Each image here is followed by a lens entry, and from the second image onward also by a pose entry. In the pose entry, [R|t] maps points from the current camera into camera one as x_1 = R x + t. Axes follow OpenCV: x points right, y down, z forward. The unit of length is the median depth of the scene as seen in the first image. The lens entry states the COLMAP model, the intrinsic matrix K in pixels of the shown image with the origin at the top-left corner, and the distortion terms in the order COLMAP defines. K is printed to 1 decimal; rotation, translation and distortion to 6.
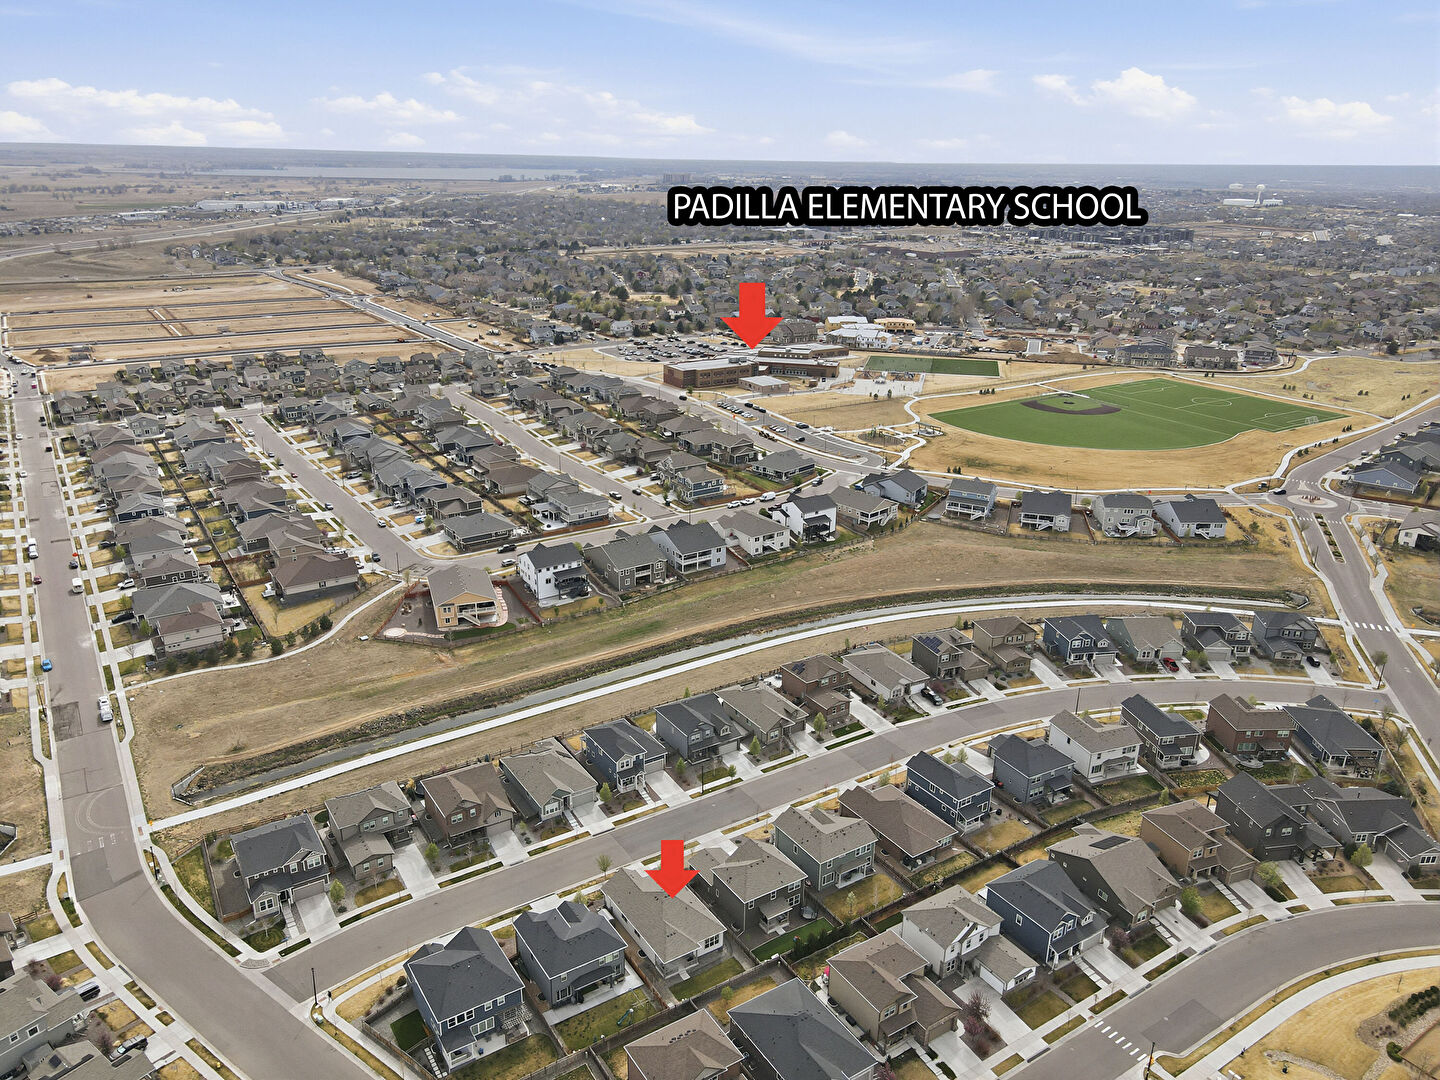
lens RADIAL K [[1058.6, 0, 727.6], [0, 1058.6, 541.5], [0, 0, 1]] dist [-0.007019, 0.032611]
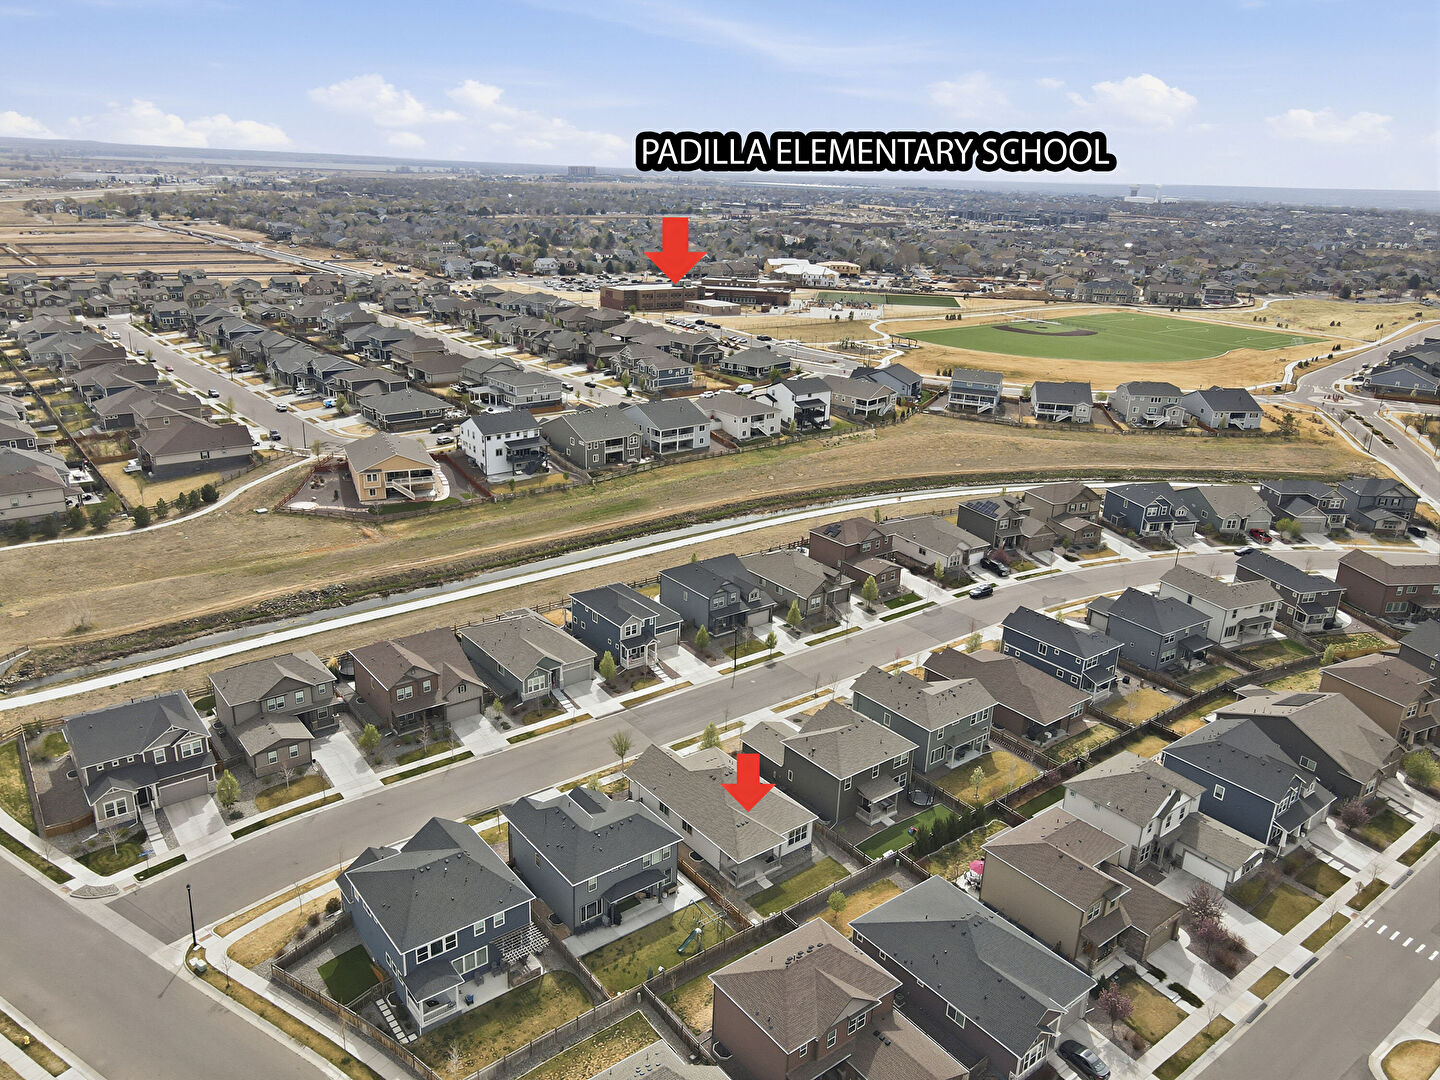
lens RADIAL K [[1058.6, 0, 726.8], [0, 1058.6, 542.4], [0, 0, 1]] dist [-0.007019, 0.032611]
pose [[0.995965, -0.010524, 0.089126, -0.083612], [0.011170, 0.999915, -0.006750, 0.135205], [-0.089047, 0.007718, 0.995997, 0.225262]]
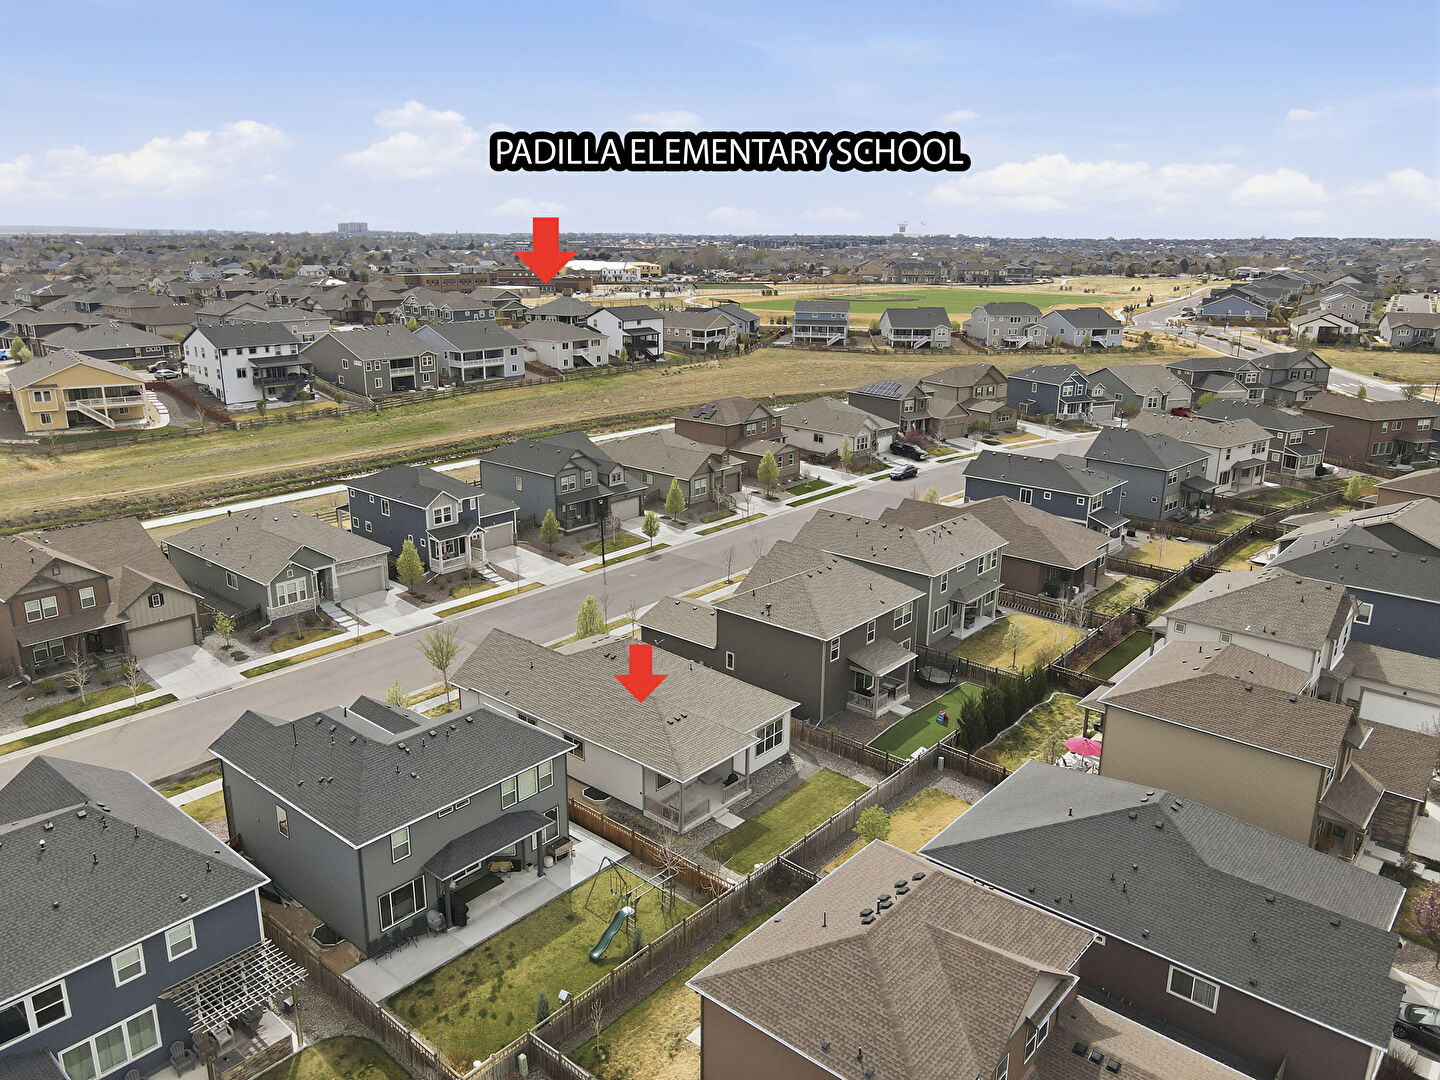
lens RADIAL K [[1058.6, 0, 725.2], [0, 1058.6, 535.5], [0, 0, 1]] dist [-0.007019, 0.032611]
pose [[0.959651, -0.086431, 0.267583, -0.090254], [0.104635, 0.993016, -0.054508, 0.226787], [-0.261003, 0.080307, 0.961992, 0.435326]]
